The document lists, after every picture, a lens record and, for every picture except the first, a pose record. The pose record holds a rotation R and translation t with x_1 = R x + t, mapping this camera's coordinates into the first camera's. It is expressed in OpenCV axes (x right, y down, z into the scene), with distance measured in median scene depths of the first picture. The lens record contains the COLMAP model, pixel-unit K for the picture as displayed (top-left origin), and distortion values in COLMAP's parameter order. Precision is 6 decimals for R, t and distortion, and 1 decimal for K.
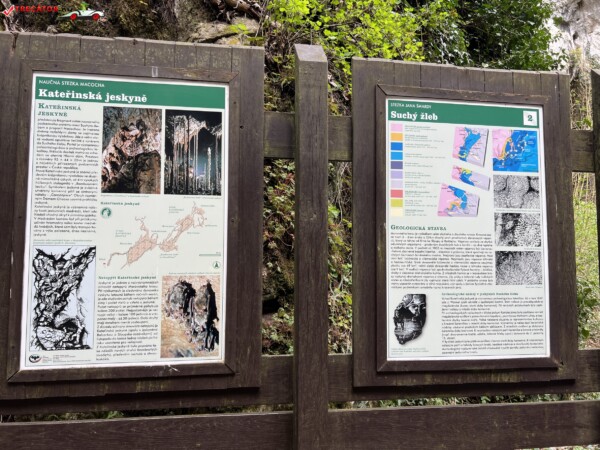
lens RADIAL K [[451.0, 0, 296.2], [0, 451.0, 225.6], [0, 0, 1]] dist [0.053076, -0.067953]
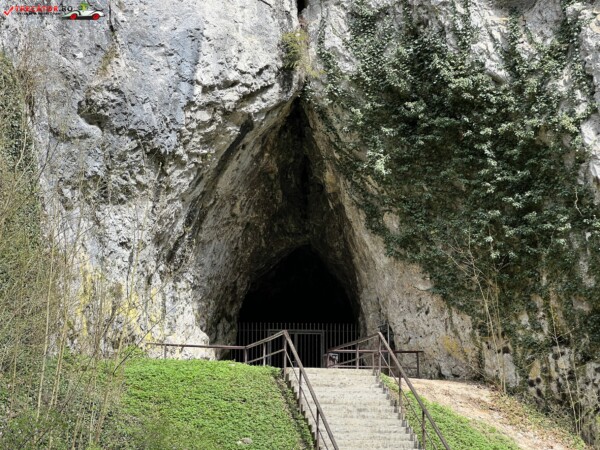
lens RADIAL K [[1353.3, 0, 302.9], [0, 1353.3, 211.7], [0, 0, 1]] dist [0.163141, 0.000000]
pose [[0.958099, 0.058764, 0.280346, 4.776172], [-0.018925, 0.989578, -0.142751, -0.289709], [-0.285813, 0.131464, 0.949225, -5.142712]]
